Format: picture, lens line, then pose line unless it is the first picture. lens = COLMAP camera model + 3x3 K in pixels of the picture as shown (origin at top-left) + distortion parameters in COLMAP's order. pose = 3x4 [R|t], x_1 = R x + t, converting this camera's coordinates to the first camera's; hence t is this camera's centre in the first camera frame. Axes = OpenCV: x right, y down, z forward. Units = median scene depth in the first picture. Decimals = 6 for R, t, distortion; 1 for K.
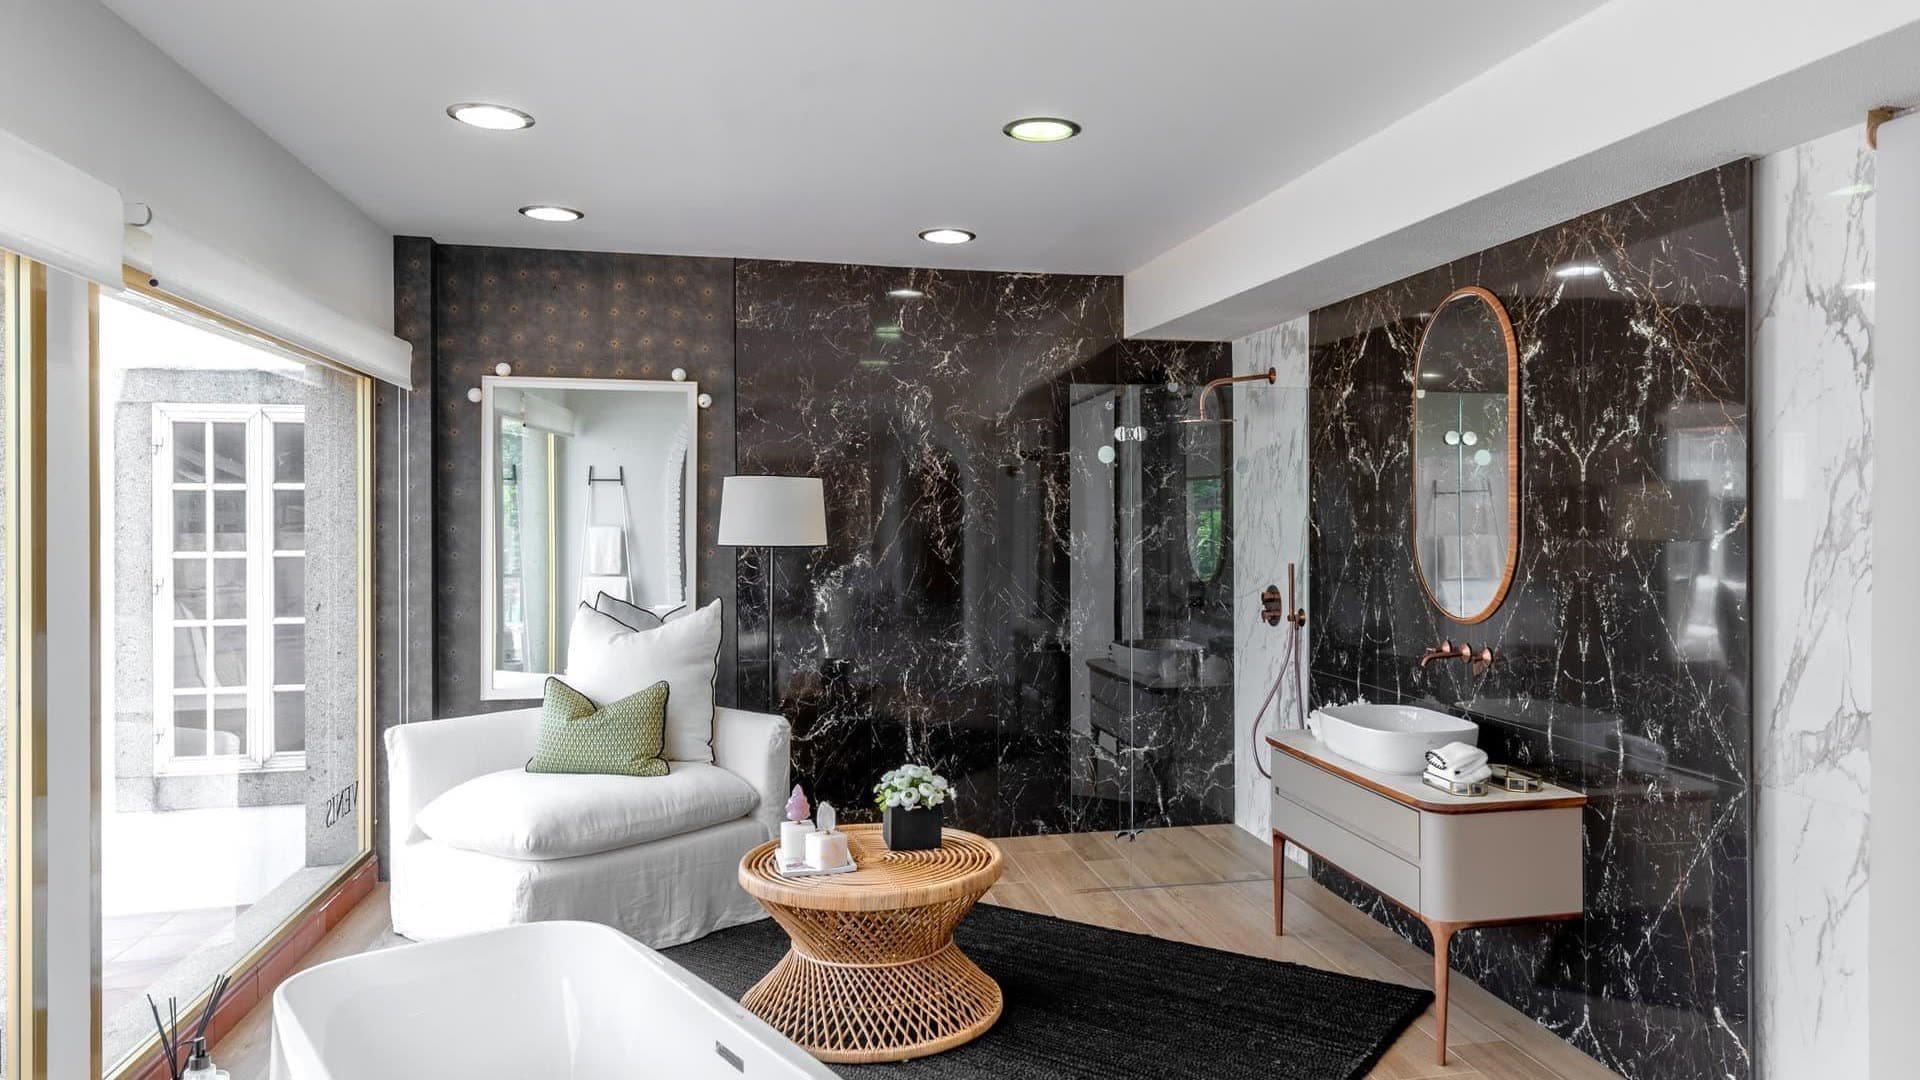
lens RADIAL K [[1901.1, 0, 958.4], [0, 1901.1, 481.5], [0, 0, 1]] dist [0.001581, 0.003702]
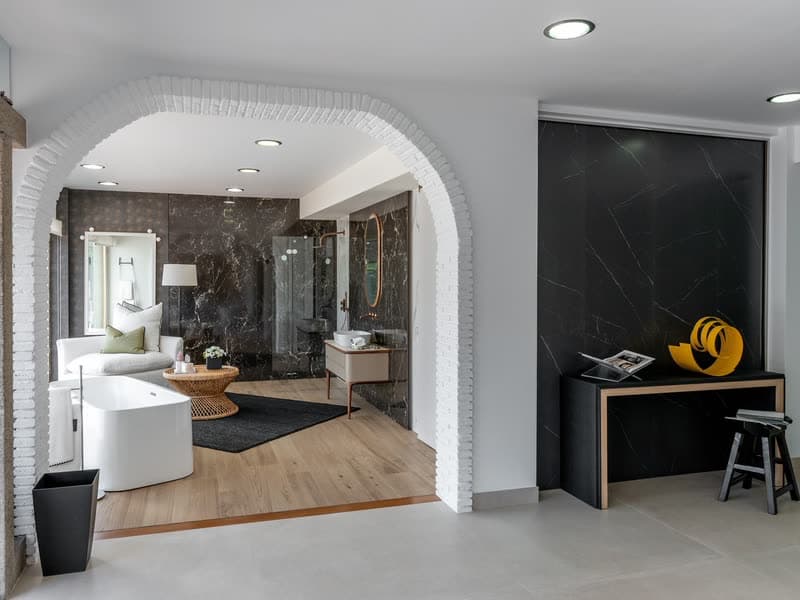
lens RADIAL K [[923.9, 0, 400.9], [0, 923.9, 273.9], [0, 0, 1]] dist [0.050524, -0.002045]
pose [[0.994505, 0.003354, 0.104635, 0.109773], [-0.004744, 0.999904, 0.013038, -0.008394], [-0.104581, -0.013463, 0.994425, -0.589841]]
